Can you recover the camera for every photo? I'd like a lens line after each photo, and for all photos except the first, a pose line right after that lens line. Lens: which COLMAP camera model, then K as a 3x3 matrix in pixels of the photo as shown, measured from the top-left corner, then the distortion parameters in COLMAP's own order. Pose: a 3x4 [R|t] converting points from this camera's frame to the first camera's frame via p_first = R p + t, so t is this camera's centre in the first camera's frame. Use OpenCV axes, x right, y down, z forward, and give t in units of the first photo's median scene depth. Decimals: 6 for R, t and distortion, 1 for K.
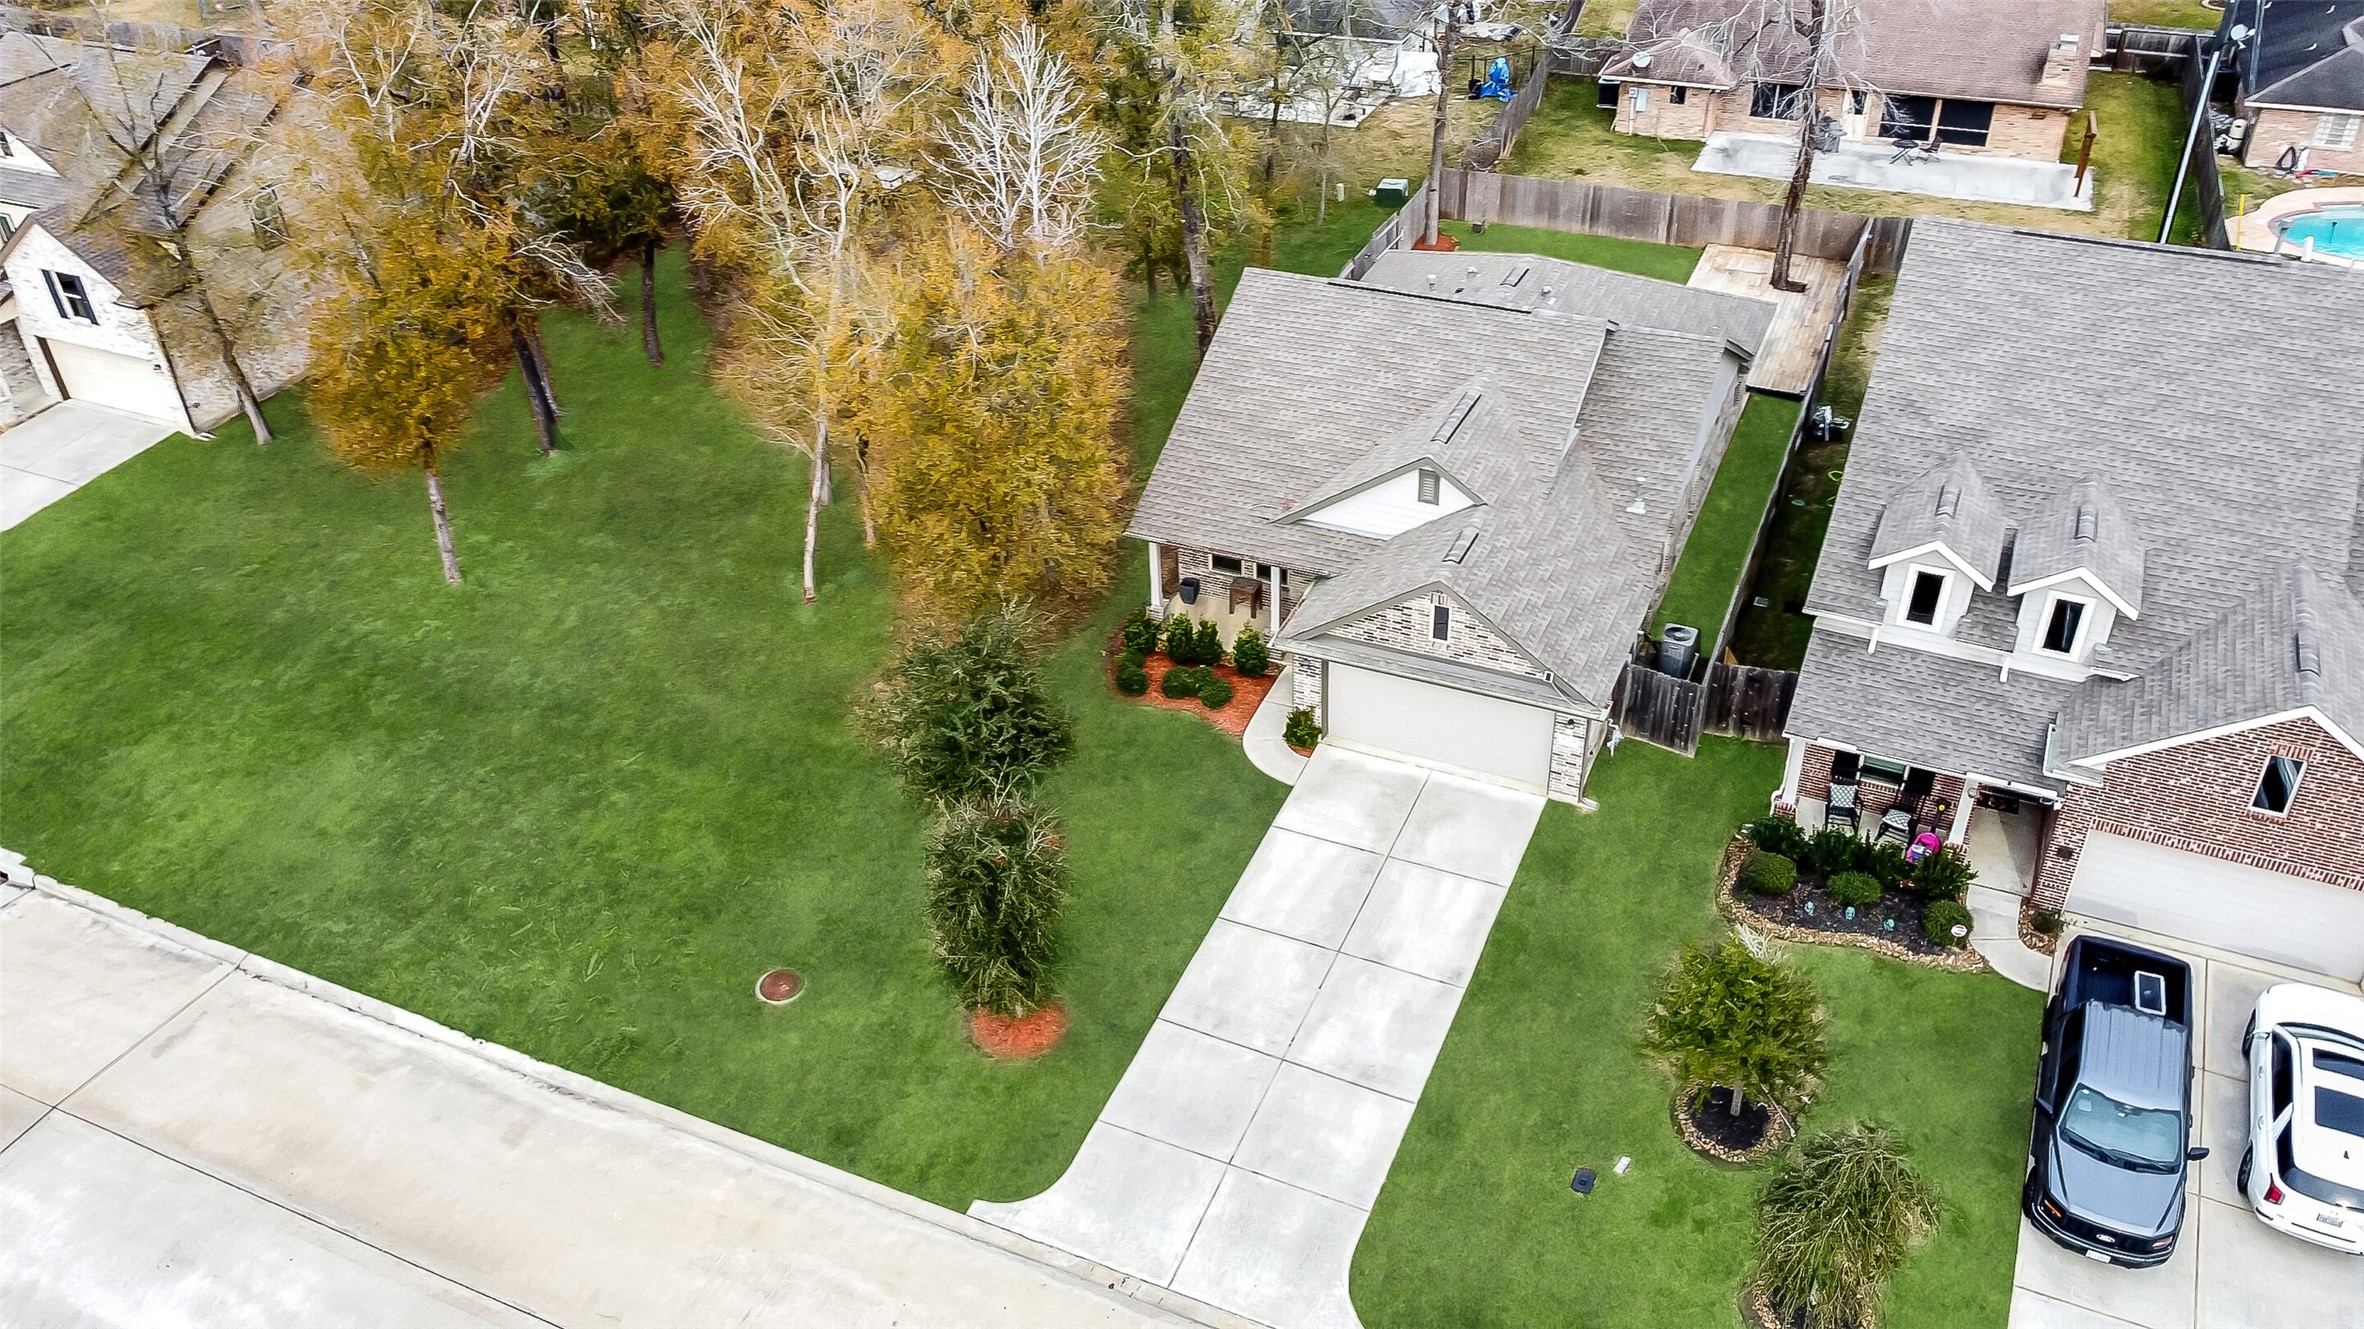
lens RADIAL K [[1771.7, 0, 1182.0], [0, 1771.7, 664.5], [0, 0, 1]] dist [0.001674, 0.000040]
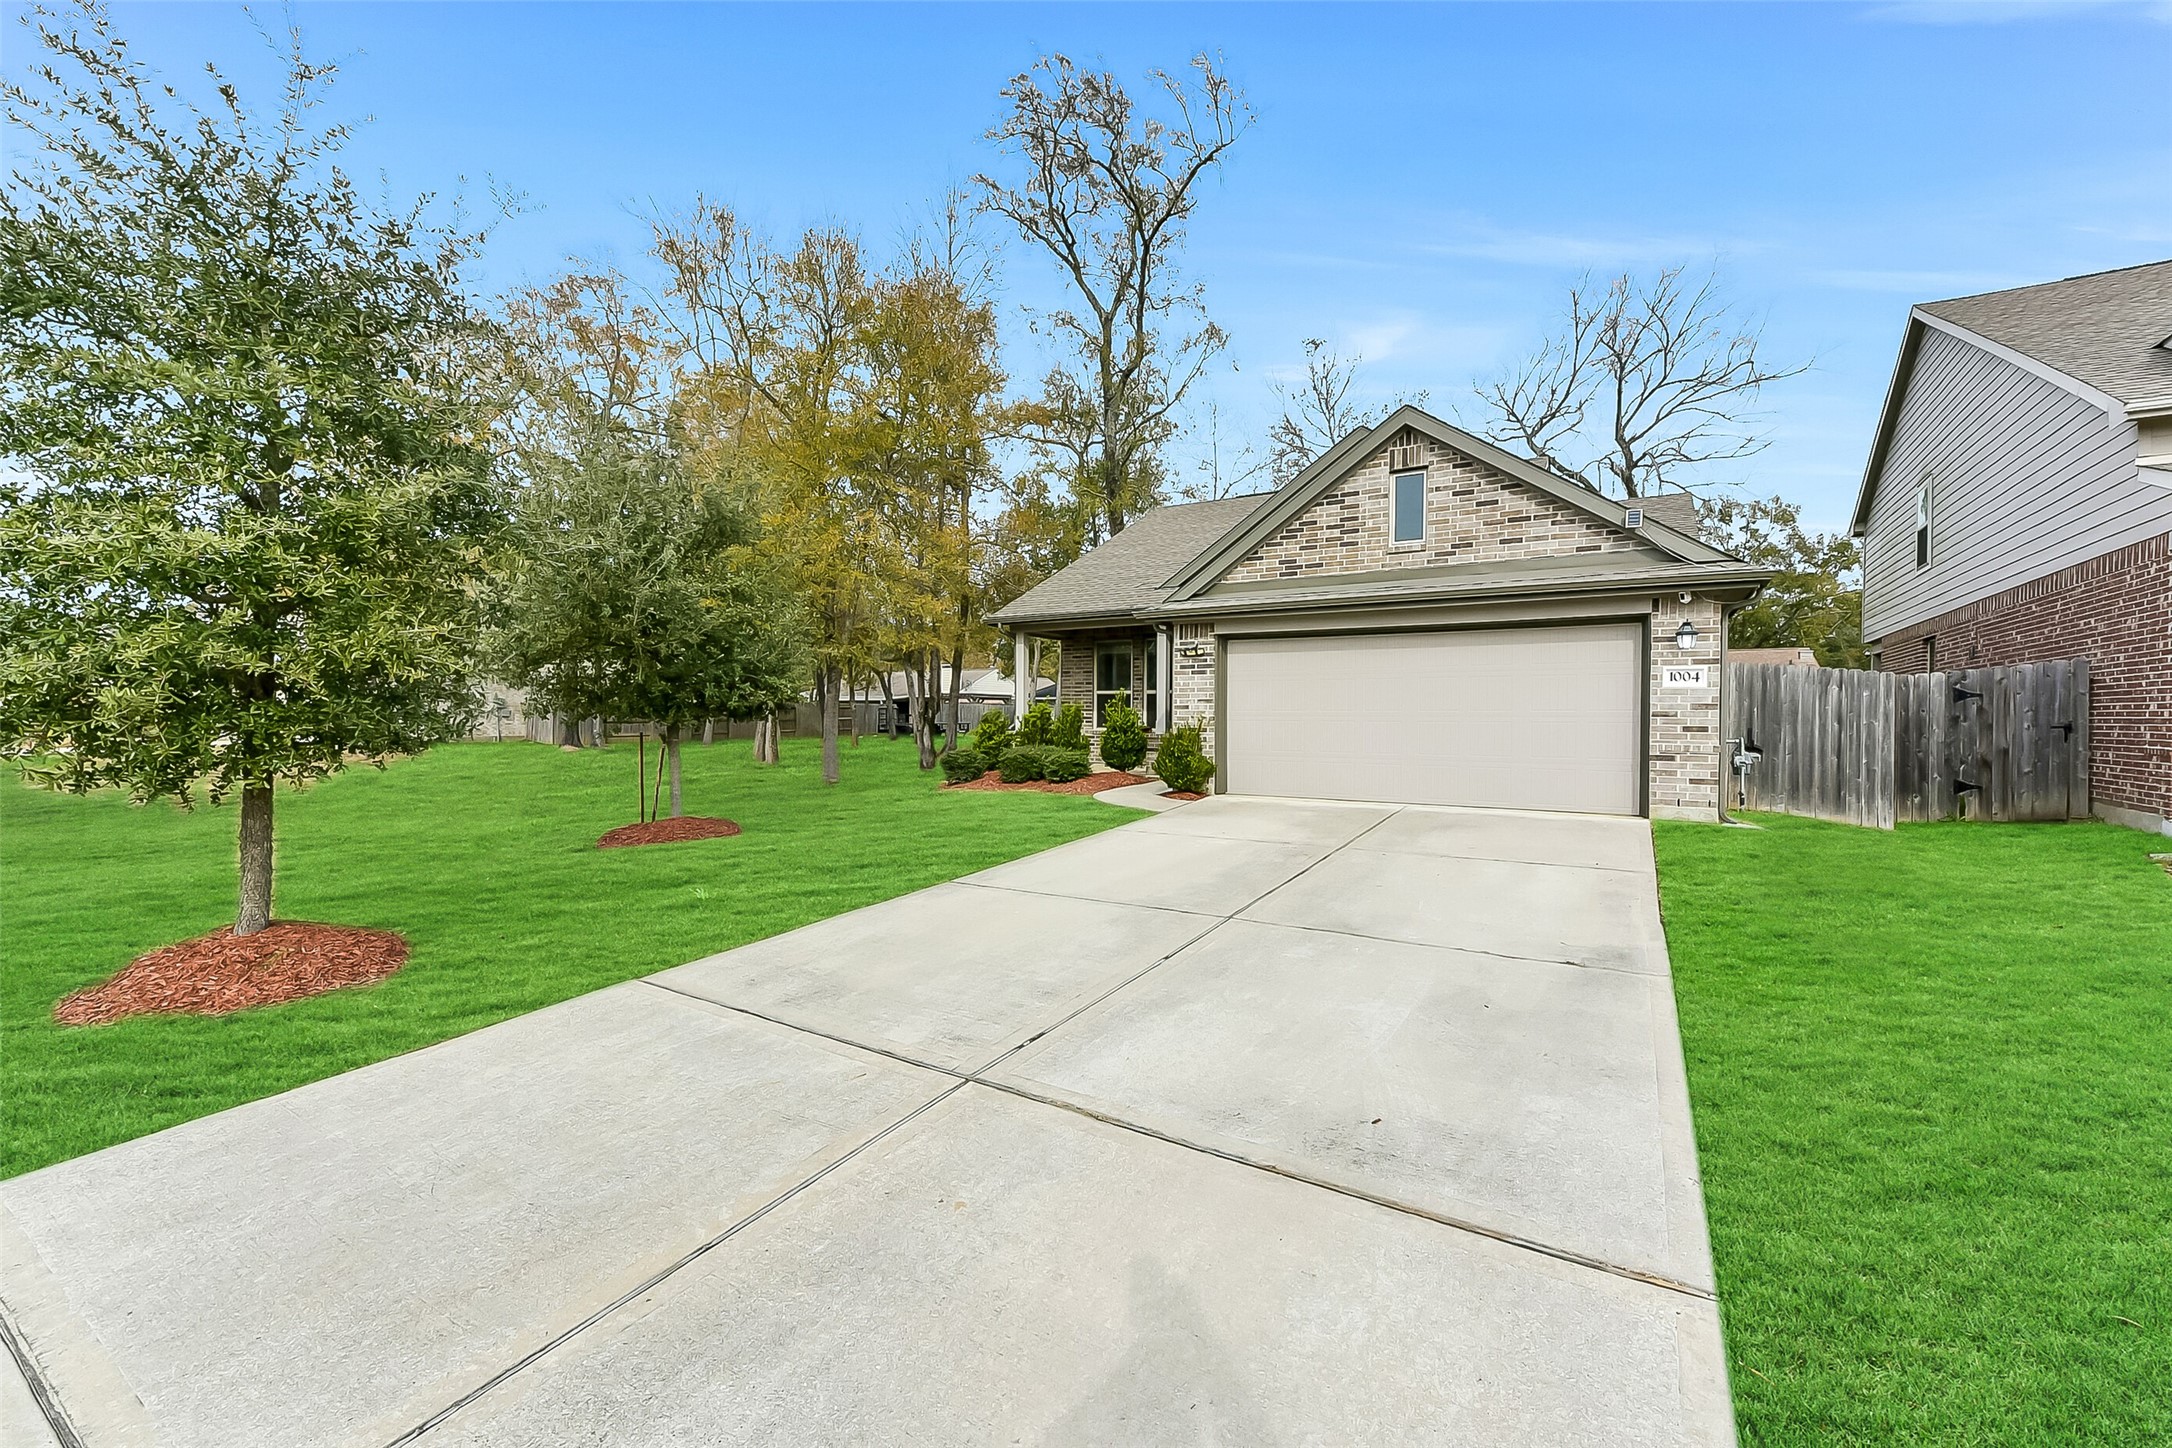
lens RADIAL K [[858.1, 0, 1076.7], [0, 858.1, 725.0], [0, 0, 1]] dist [-0.000136, -0.000447]
pose [[0.990130, 0.050399, -0.130779, 0.074417], [-0.116677, 0.813384, -0.569906, 0.221967], [0.077651, 0.579539, 0.811236, 0.792132]]
